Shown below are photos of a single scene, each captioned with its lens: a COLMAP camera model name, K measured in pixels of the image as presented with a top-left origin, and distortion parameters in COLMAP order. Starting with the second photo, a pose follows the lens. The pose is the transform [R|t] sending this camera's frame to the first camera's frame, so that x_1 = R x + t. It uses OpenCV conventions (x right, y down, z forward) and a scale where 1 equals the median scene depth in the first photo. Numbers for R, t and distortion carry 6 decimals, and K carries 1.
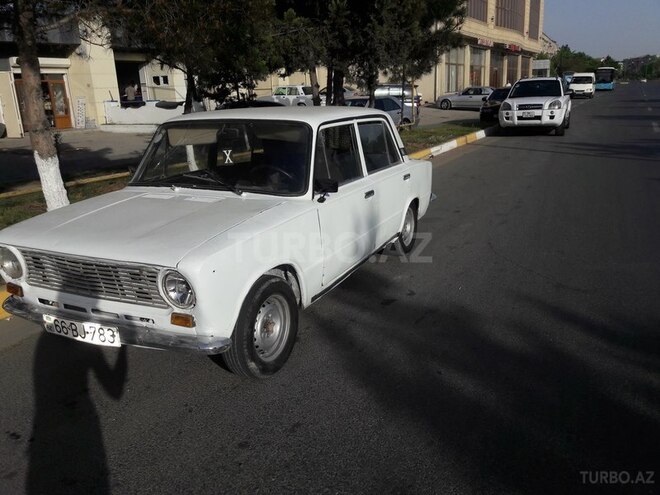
lens RADIAL K [[532.6, 0, 329.2], [0, 532.6, 247.2], [0, 0, 1]] dist [0.032927, -0.021370]
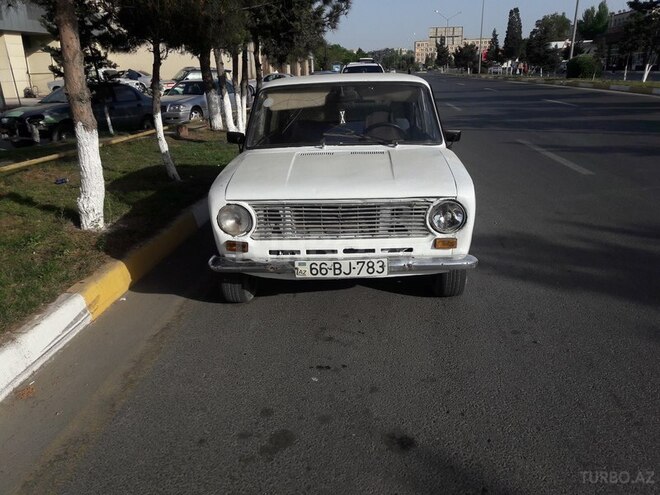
lens RADIAL K [[532.6, 0, 330.9], [0, 532.6, 249.9], [0, 0, 1]] dist [0.032927, -0.021370]
pose [[0.914264, -0.116014, 0.388152, -0.843256], [0.105762, 0.993244, 0.047756, 0.058097], [-0.391070, -0.002610, 0.920357, 0.000020]]
